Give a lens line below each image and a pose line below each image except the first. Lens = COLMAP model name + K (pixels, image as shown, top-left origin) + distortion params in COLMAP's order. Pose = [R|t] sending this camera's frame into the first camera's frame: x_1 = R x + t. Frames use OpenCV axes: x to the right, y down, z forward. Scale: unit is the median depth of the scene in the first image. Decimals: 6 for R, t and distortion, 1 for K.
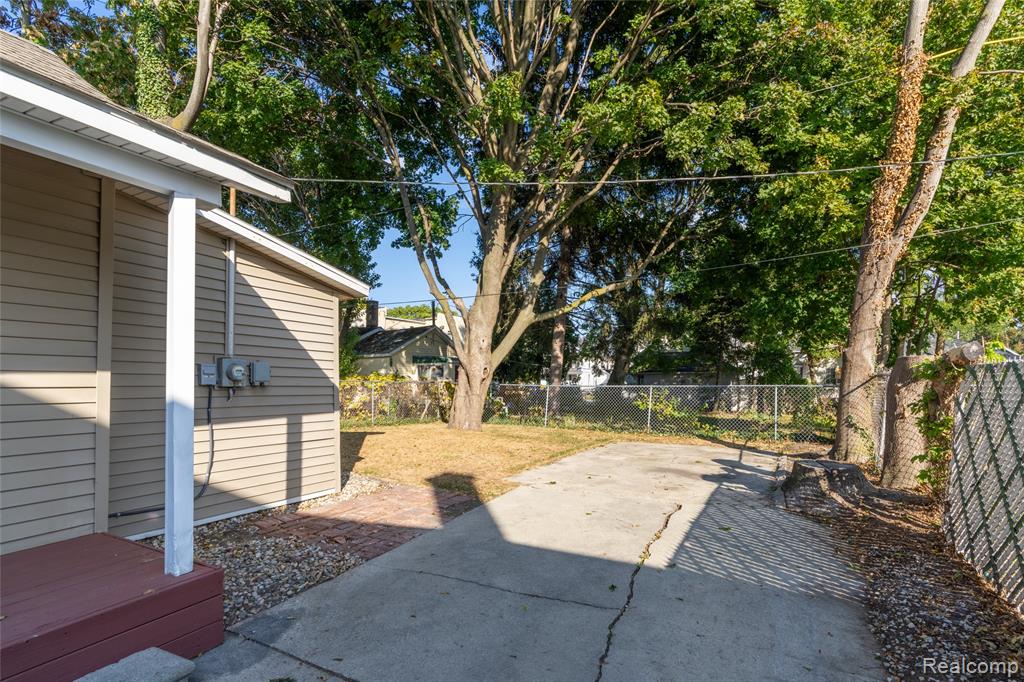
lens RADIAL K [[463.3, 0, 510.3], [0, 463.3, 385.4], [0, 0, 1]] dist [0.000190, 0.000147]
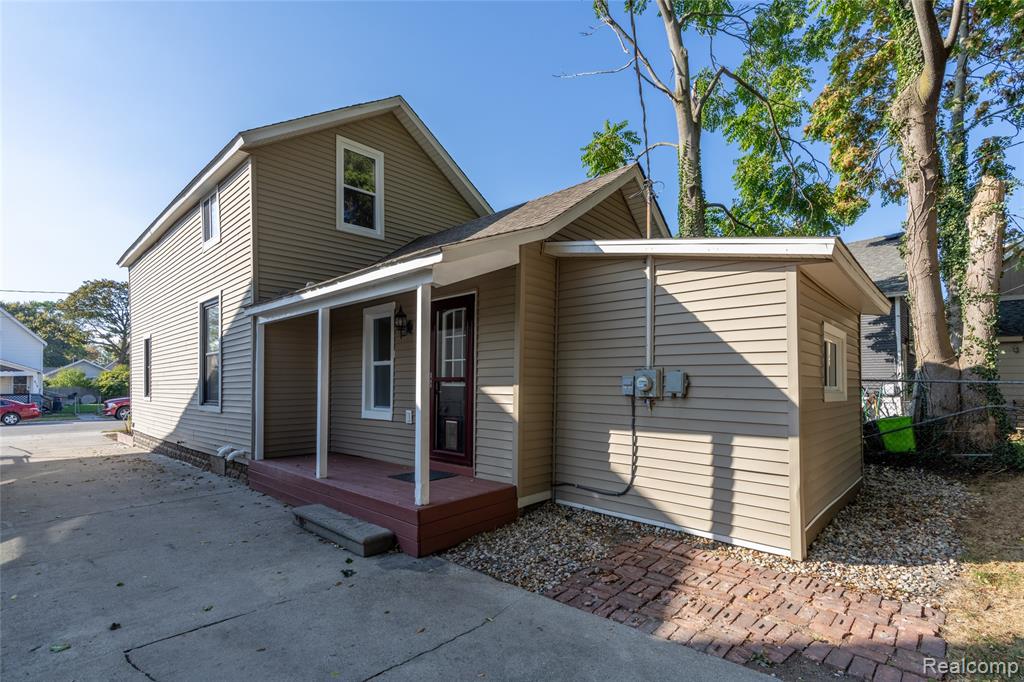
lens RADIAL K [[475.3, 0, 513.2], [0, 475.3, 365.9], [0, 0, 1]] dist [-0.002727, 0.000039]
pose [[-0.244475, -0.038616, -0.968886, 0.493696], [-0.008928, 0.999254, -0.037573, -0.023864], [0.969614, -0.000536, -0.244637, 0.940537]]
